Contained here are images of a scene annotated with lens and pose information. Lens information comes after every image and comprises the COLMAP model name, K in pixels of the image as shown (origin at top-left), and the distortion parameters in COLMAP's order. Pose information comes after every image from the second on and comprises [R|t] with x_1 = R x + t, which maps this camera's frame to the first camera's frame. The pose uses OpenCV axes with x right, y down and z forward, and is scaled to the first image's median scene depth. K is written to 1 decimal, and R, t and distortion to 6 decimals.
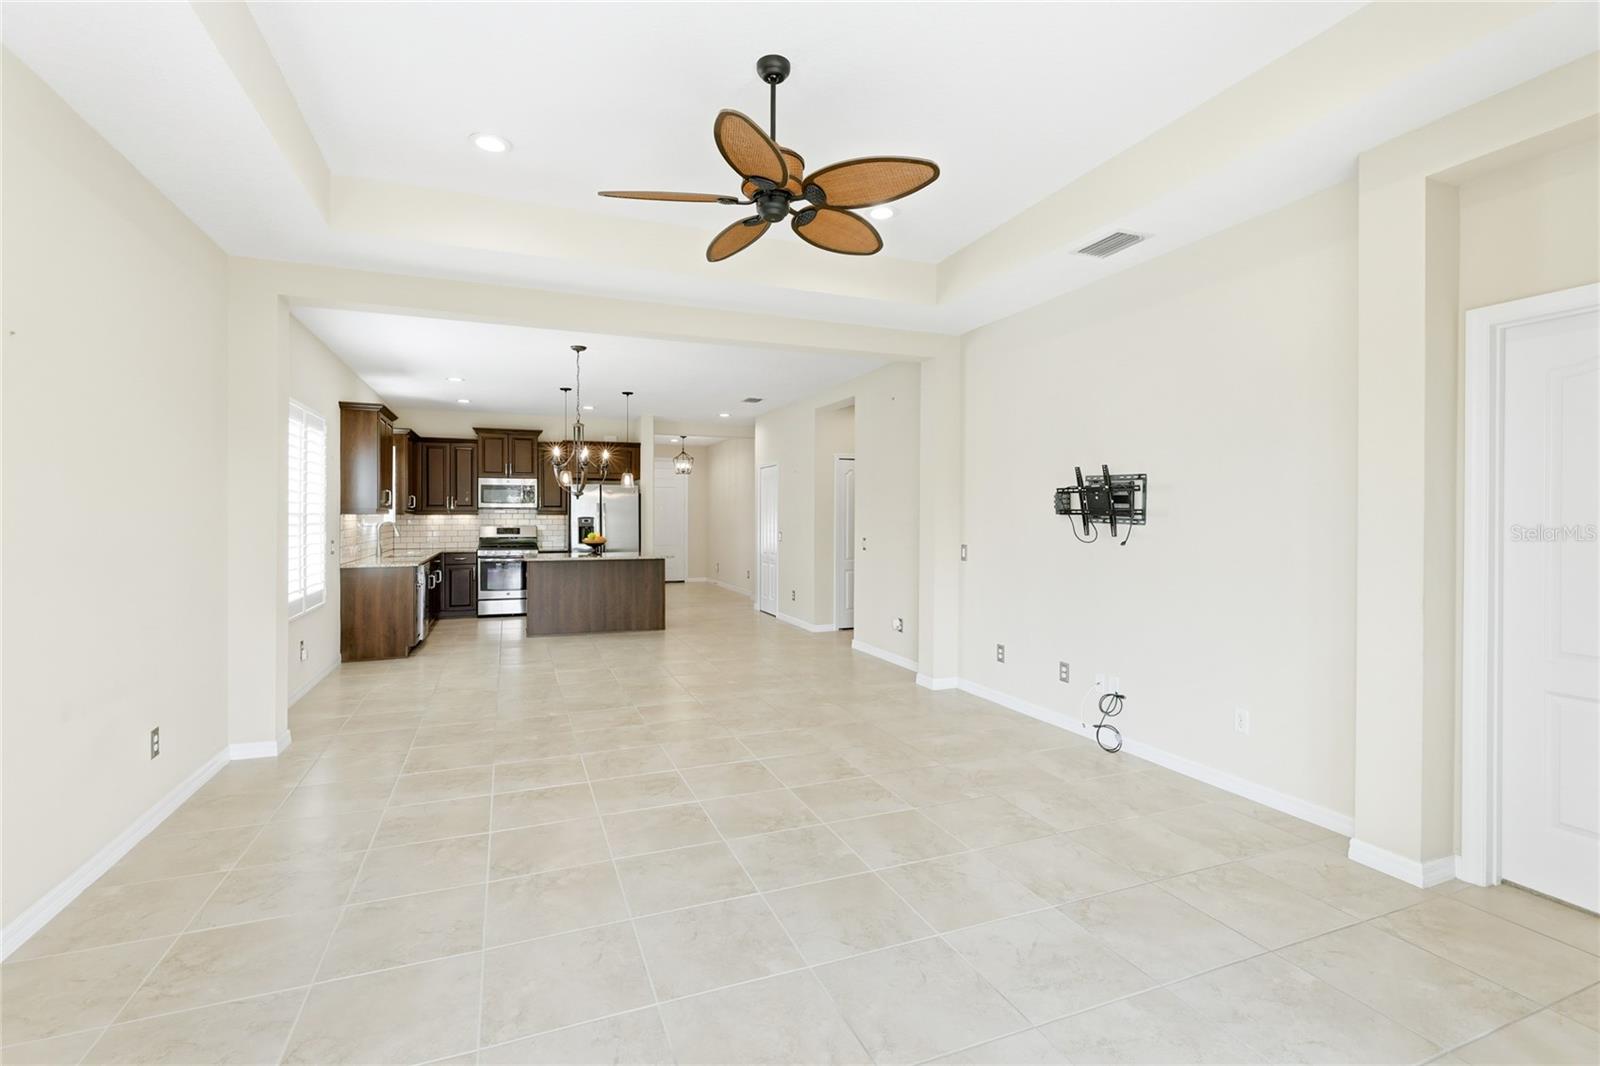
lens RADIAL K [[719.0, 0, 771.0], [0, 719.0, 523.0], [0, 0, 1]] dist [-0.000620, 0.000727]
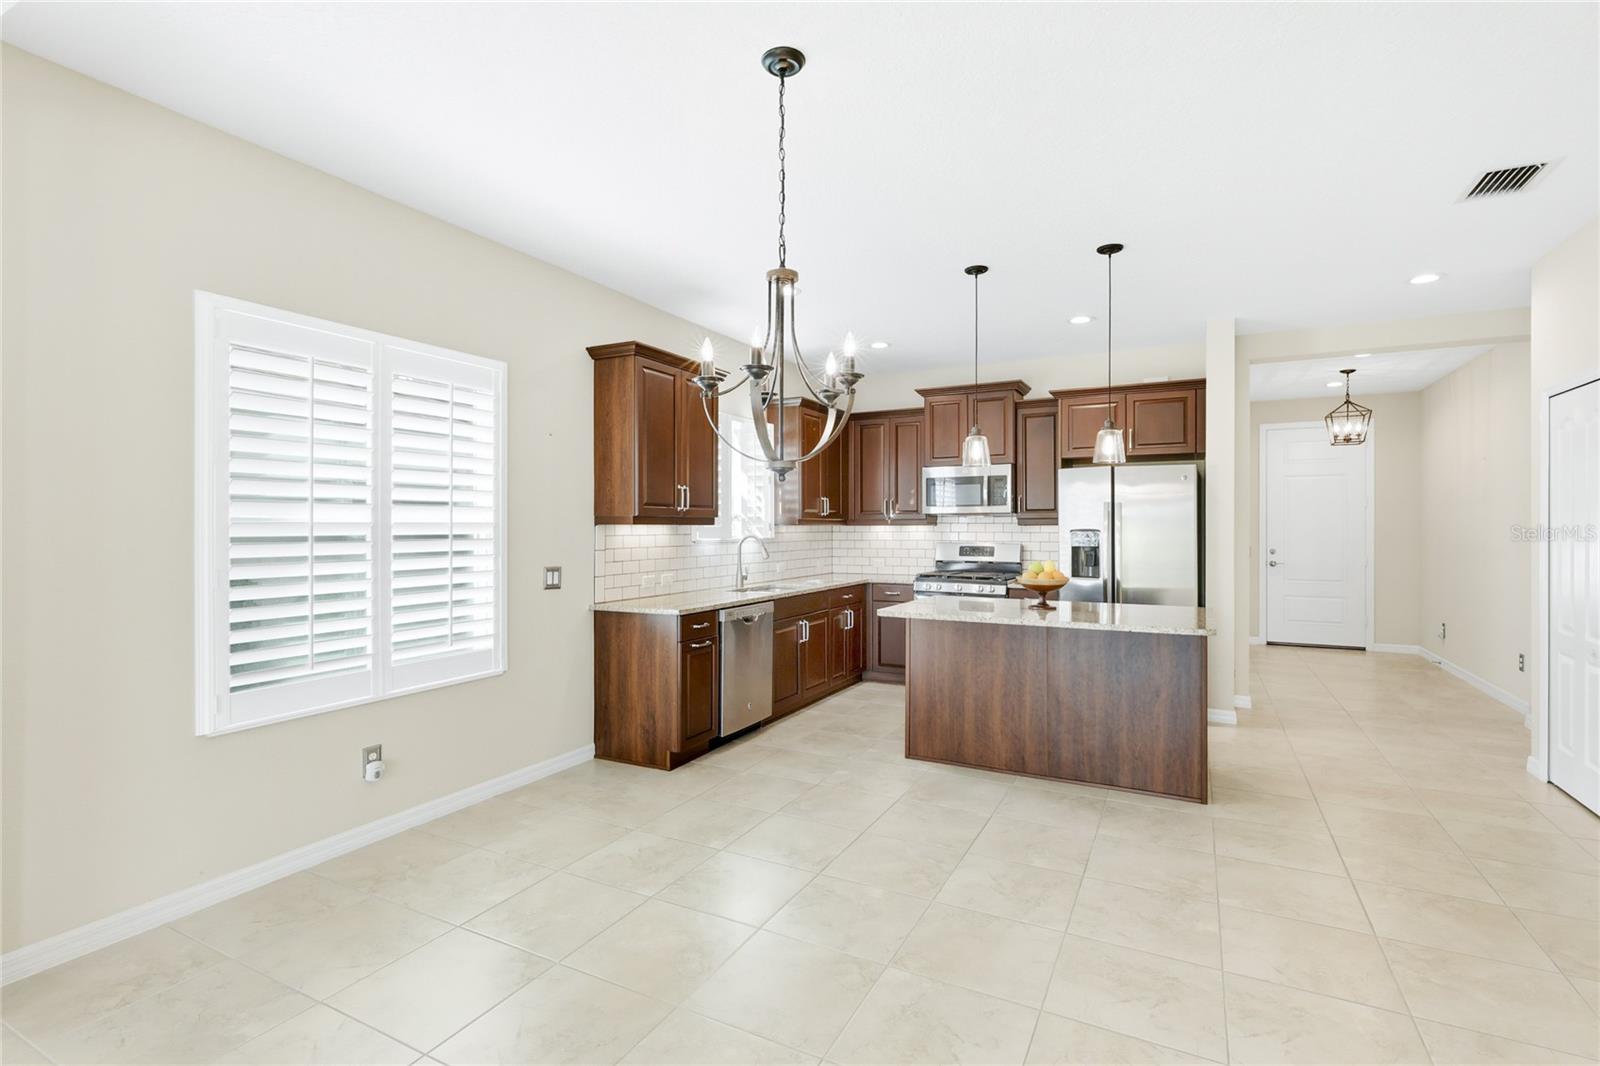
lens RADIAL K [[742.0, 0, 806.7], [0, 742.0, 530.5], [0, 0, 1]] dist [0.001896, 0.000081]
pose [[0.675993, 0.002557, -0.736904, 0.010799], [-0.005928, 0.999980, -0.001969, -0.005651], [0.736884, 0.005699, 0.675995, 0.541413]]
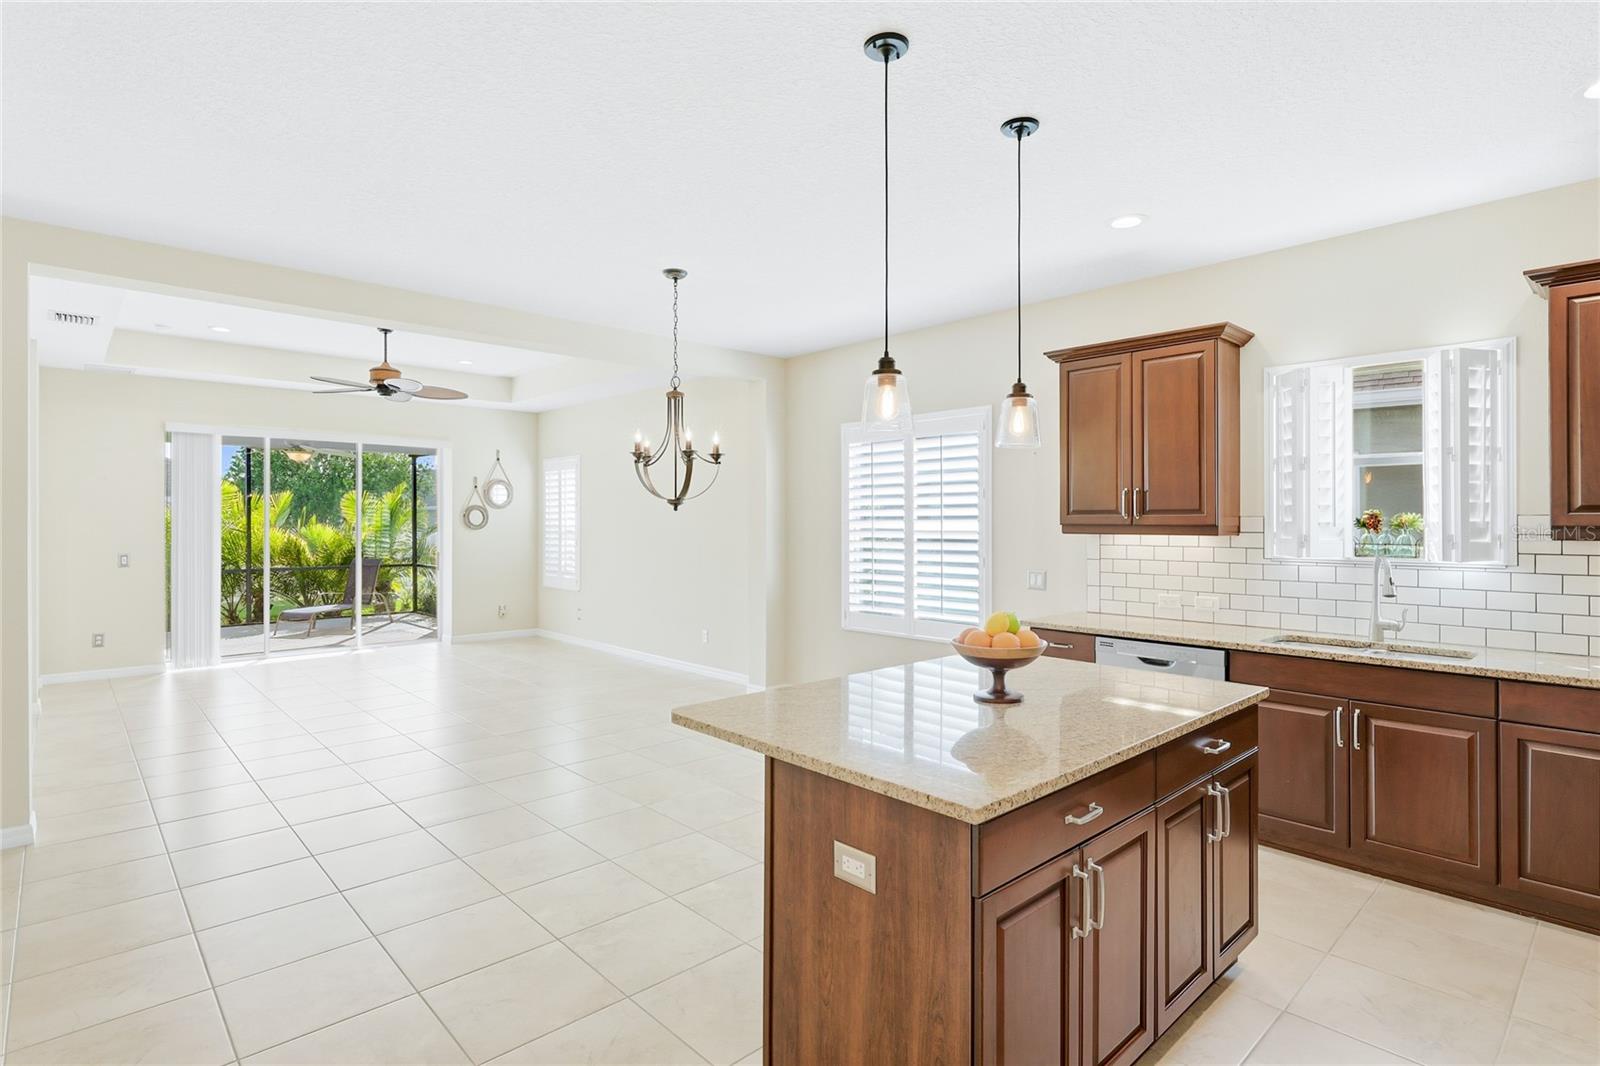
lens RADIAL K [[796.7, 0, 787.4], [0, 796.7, 518.4], [0, 0, 1]] dist [-0.023377, -0.000370]
pose [[-0.923960, -0.006724, -0.382429, -0.064496], [-0.008274, 0.999963, 0.002407, -0.019660], [0.382399, 0.005388, -0.923982, 1.209334]]
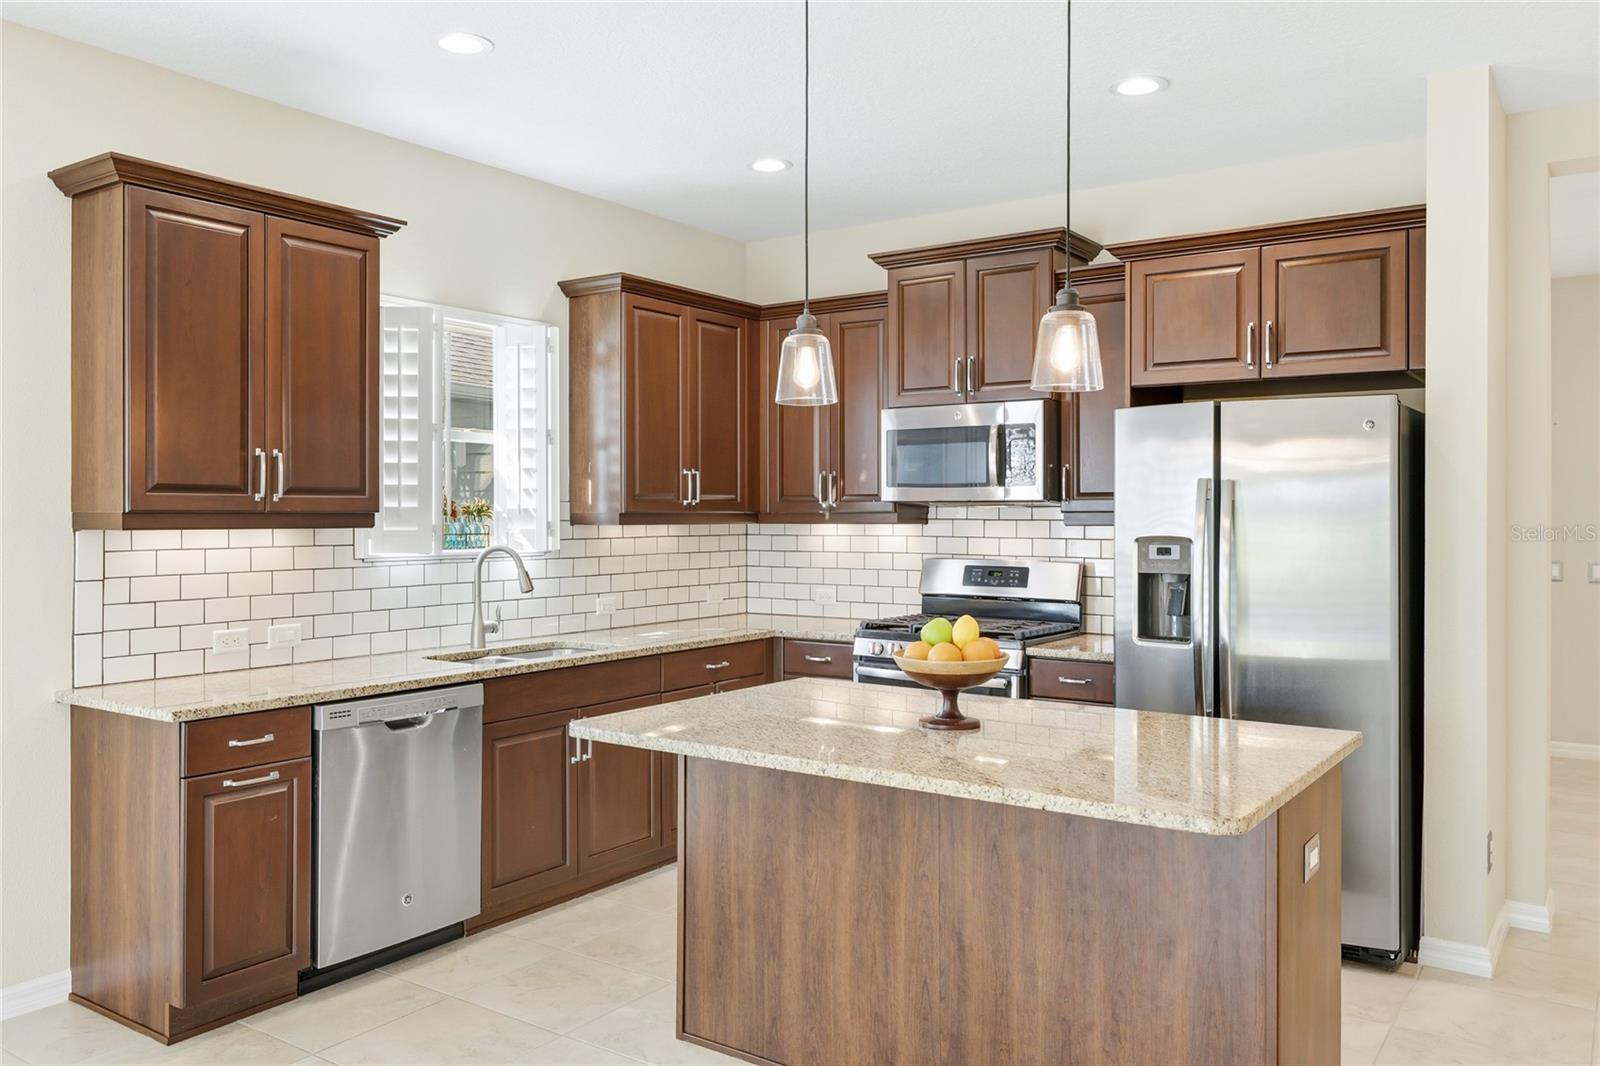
lens RADIAL K [[1214.4, 0, 795.1], [0, 1214.4, 518.3], [0, 0, 1]] dist [0.002034, -0.007482]
pose [[0.573074, 0.003677, -0.819496, 0.017661], [-0.007913, 0.999968, -0.001046, -0.015229], [0.819466, 0.007084, 0.573084, 0.744617]]
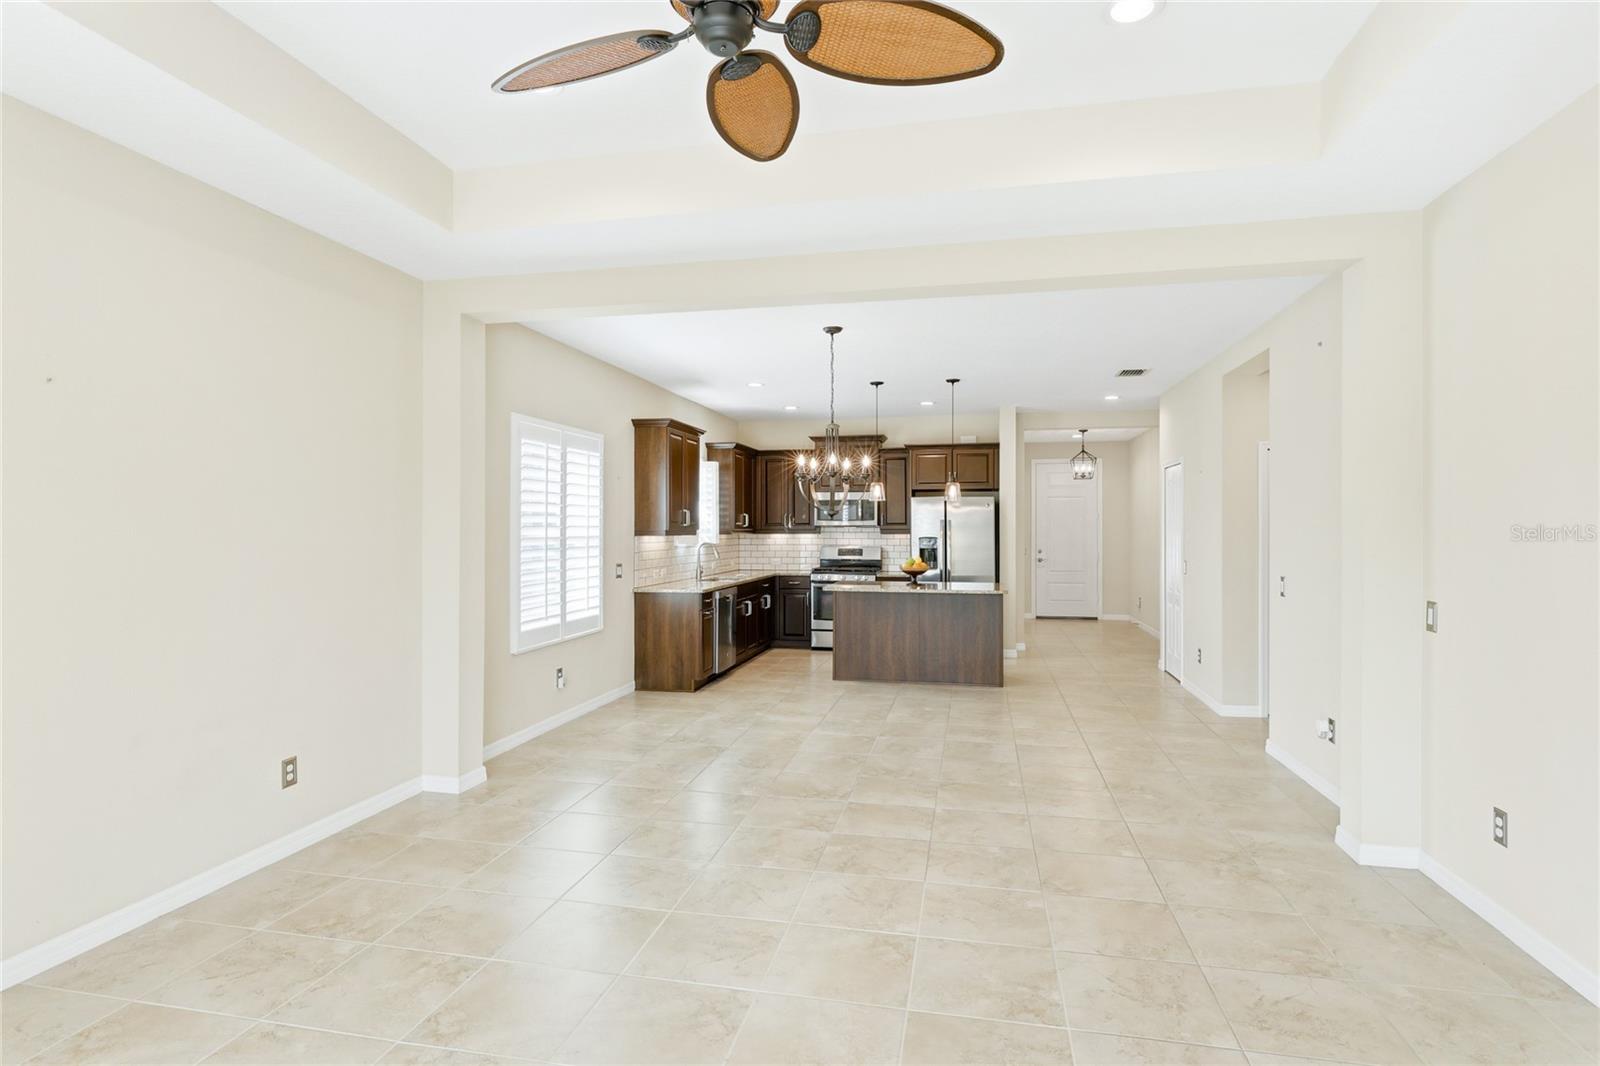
lens RADIAL K [[810.8, 0, 785.8], [0, 810.8, 531.0], [0, 0, 1]] dist [0.001049, -0.000545]
pose [[0.836447, 0.000058, -0.548048, 0.129333], [-0.003667, 0.999978, -0.005490, -0.010824], [0.548035, 0.006602, 0.836429, 0.157980]]
